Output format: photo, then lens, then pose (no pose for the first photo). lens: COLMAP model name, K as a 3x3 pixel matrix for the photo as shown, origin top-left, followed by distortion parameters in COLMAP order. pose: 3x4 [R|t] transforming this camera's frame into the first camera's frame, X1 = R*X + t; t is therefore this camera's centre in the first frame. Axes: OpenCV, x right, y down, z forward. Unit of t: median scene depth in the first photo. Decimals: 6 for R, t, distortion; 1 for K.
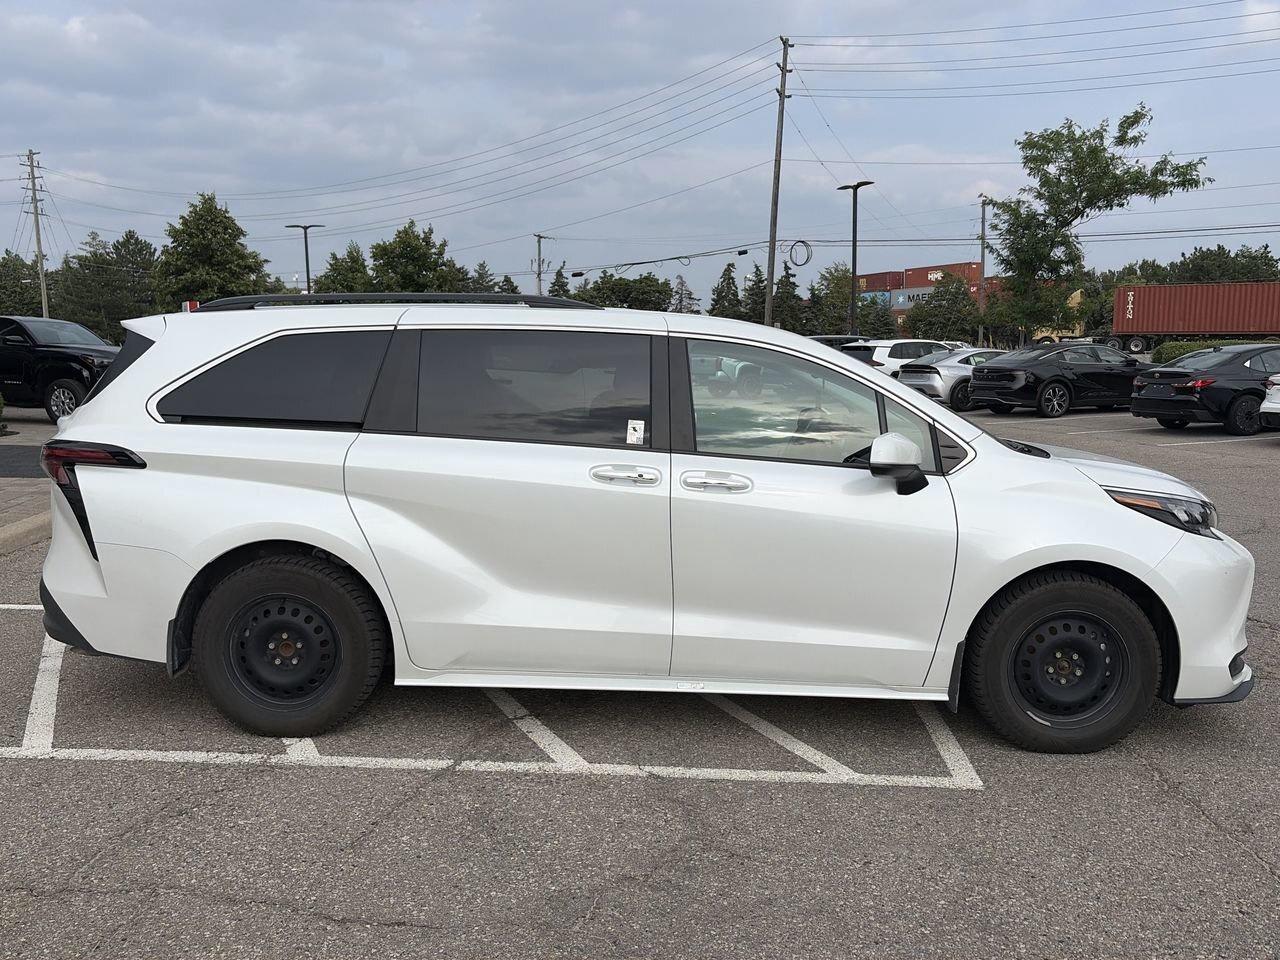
lens RADIAL K [[1141.6, 0, 618.5], [0, 1141.6, 482.1], [0, 0, 1]] dist [0.034681, -0.019028]
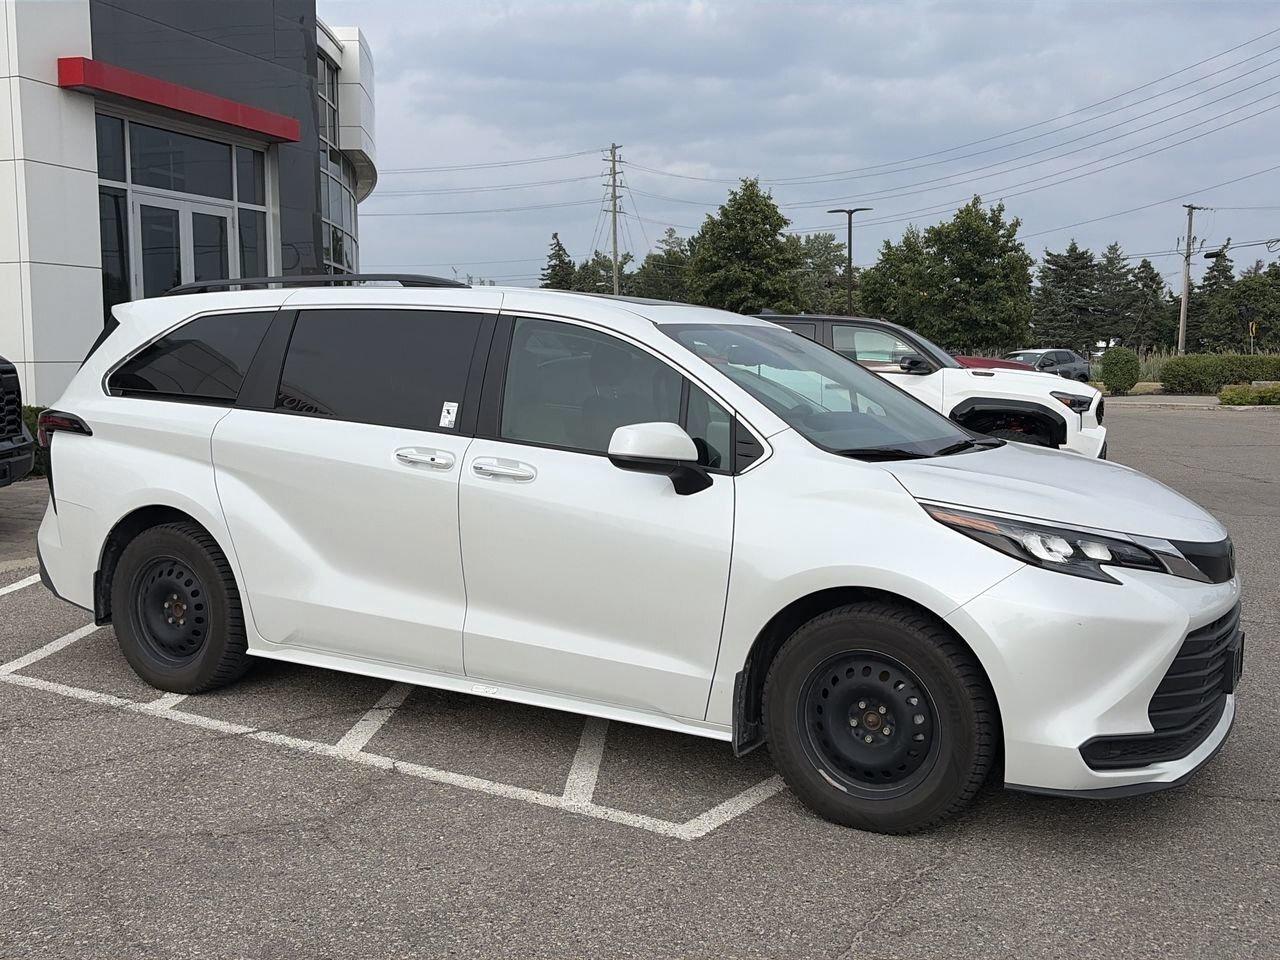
lens RADIAL K [[1375.7, 0, 589.0], [0, 1375.7, 481.4], [0, 0, 1]] dist [0.040617, 0.000000]
pose [[0.874793, 0.049882, -0.481922, 0.657941], [-0.061901, 0.998041, -0.009059, 0.014230], [0.480527, 0.037756, 0.876167, 0.052389]]
